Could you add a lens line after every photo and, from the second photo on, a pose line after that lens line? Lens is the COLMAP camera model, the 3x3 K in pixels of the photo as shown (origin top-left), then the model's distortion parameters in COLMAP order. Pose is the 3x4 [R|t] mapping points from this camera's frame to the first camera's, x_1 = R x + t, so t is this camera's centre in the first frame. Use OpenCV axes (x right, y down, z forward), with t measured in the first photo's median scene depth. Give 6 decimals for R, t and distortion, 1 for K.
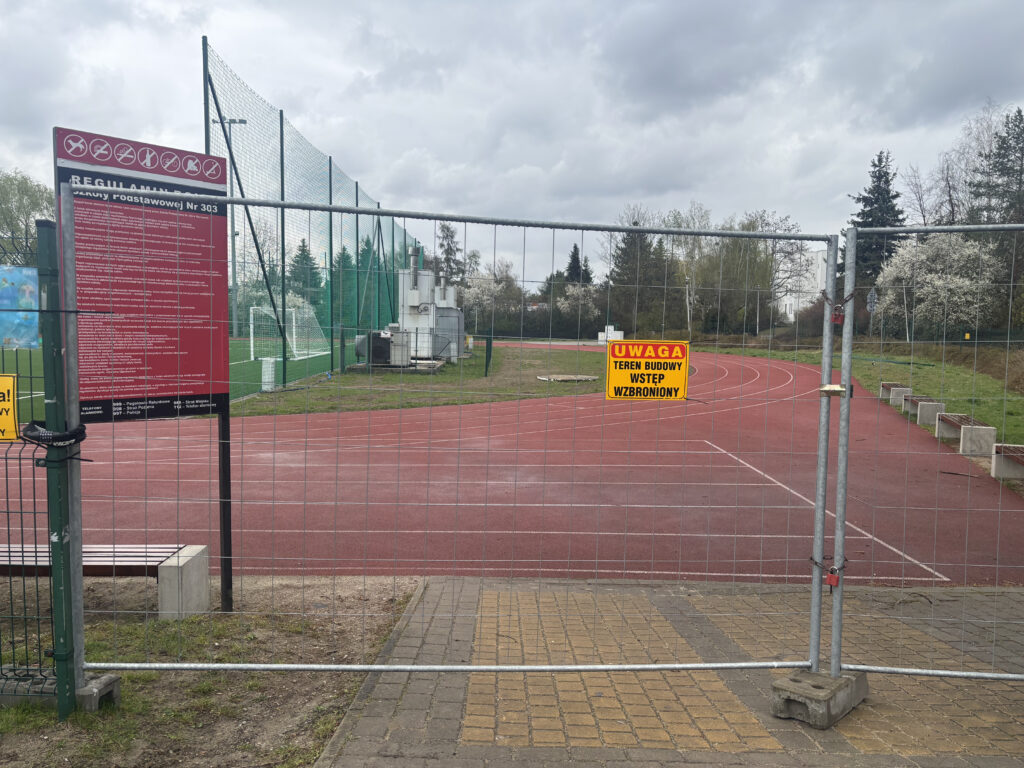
lens RADIAL K [[782.6, 0, 512.1], [0, 782.6, 393.7], [0, 0, 1]] dist [0.065905, -0.053957]
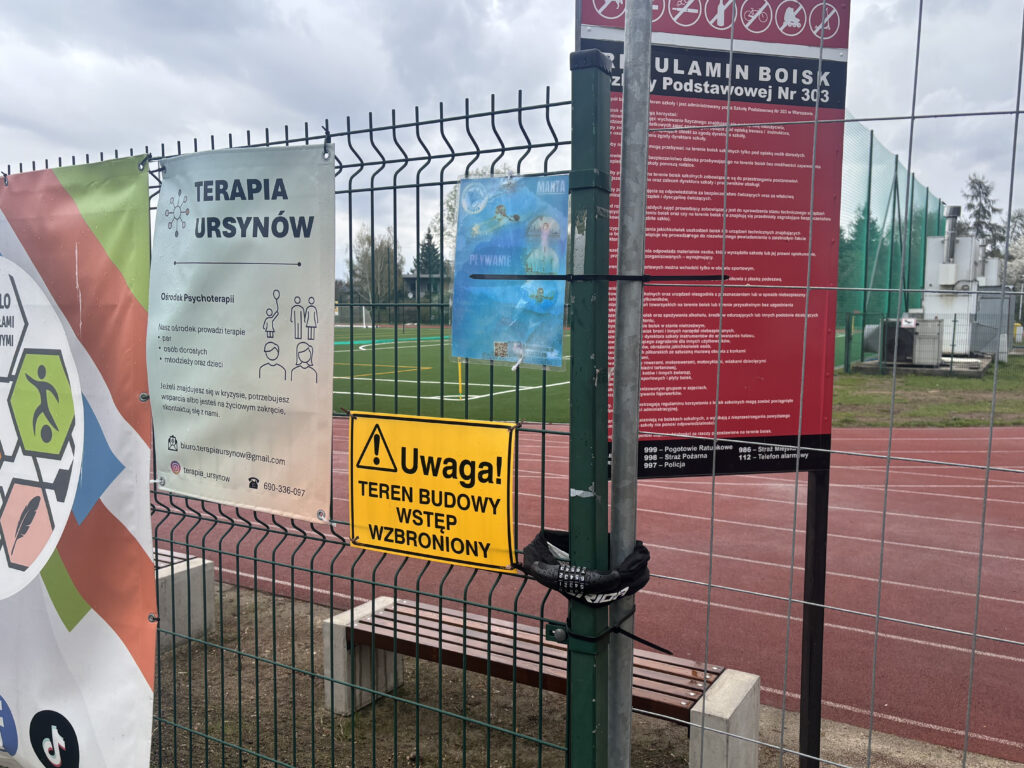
lens RADIAL K [[856.0, 0, 512.0], [0, 856.0, 384.0], [0, 0, 1]] dist [-0.004556, -0.002346]
pose [[0.857026, 0.031514, -0.514308, -0.250746], [-0.033930, 0.999413, 0.004698, -0.032044], [0.514154, 0.013425, 0.857593, 0.389526]]
